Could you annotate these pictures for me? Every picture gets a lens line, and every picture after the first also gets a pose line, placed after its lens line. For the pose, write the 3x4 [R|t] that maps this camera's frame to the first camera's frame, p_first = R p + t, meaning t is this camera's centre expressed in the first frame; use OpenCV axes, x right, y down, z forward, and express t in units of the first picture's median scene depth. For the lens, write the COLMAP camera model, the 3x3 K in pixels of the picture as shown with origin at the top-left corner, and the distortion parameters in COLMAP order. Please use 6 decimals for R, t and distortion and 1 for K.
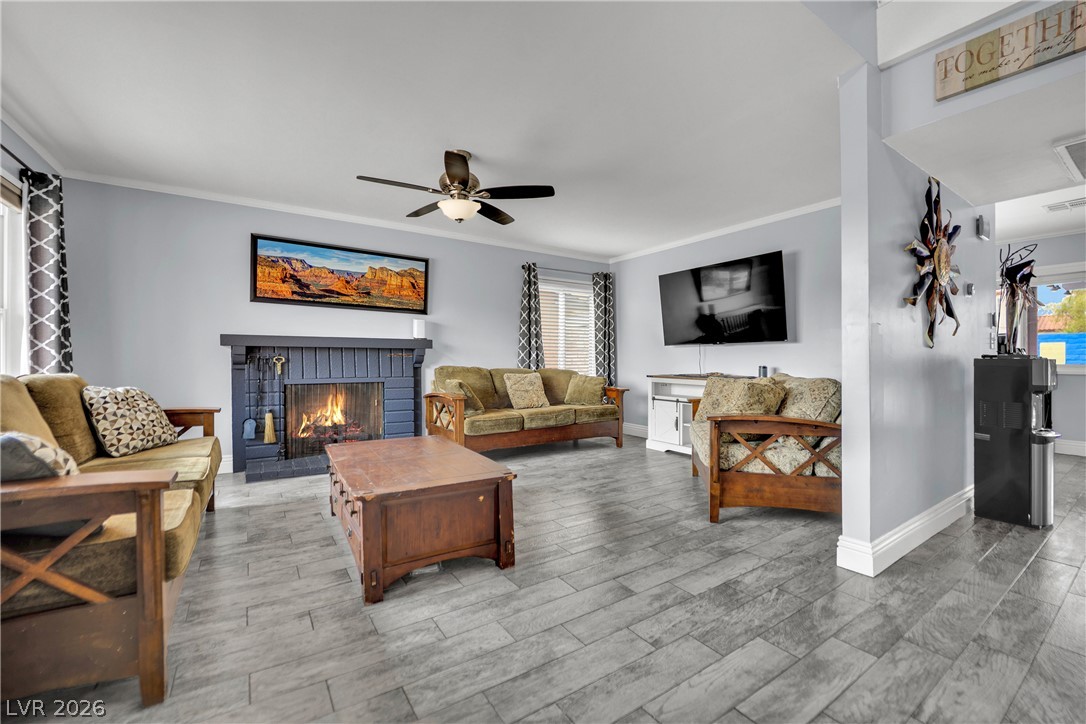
lens RADIAL K [[453.0, 0, 547.0], [0, 453.0, 359.7], [0, 0, 1]] dist [-0.019342, 0.000246]
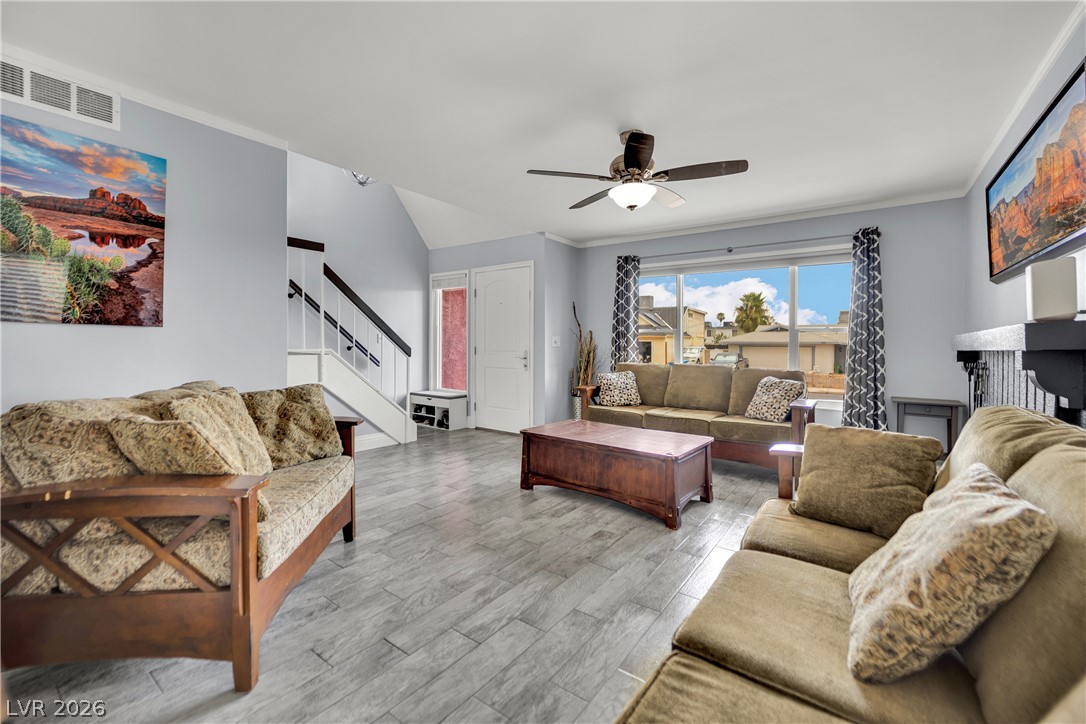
lens RADIAL K [[453.0, 0, 545.4], [0, 453.0, 342.0], [0, 0, 1]] dist [-0.019342, 0.000246]
pose [[-0.939402, -0.024584, -0.341934, 0.223931], [-0.024646, 0.999688, -0.004166, -0.028083], [0.341930, 0.004514, -0.939715, 1.386368]]
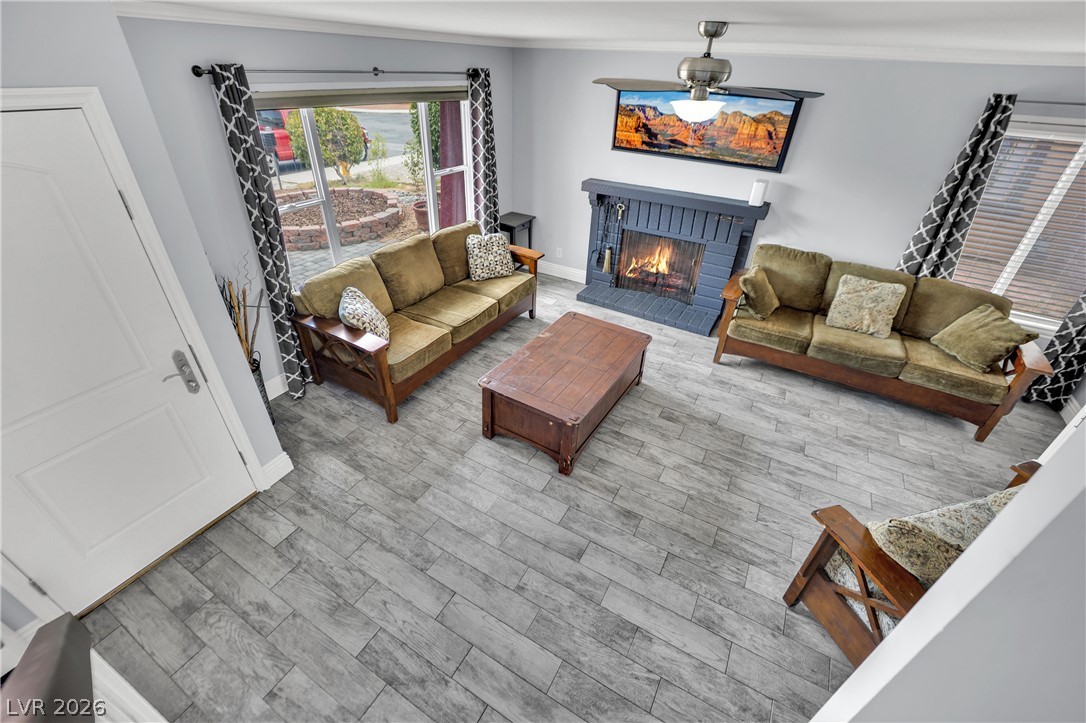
lens RADIAL K [[453.0, 0, 540.6], [0, 453.0, 365.4], [0, 0, 1]] dist [-0.019342, 0.000246]
pose [[0.438355, 0.508346, -0.741235, 0.389577], [-0.029291, 0.832334, 0.553500, -0.298187], [0.898325, -0.220918, 0.379747, 0.273090]]
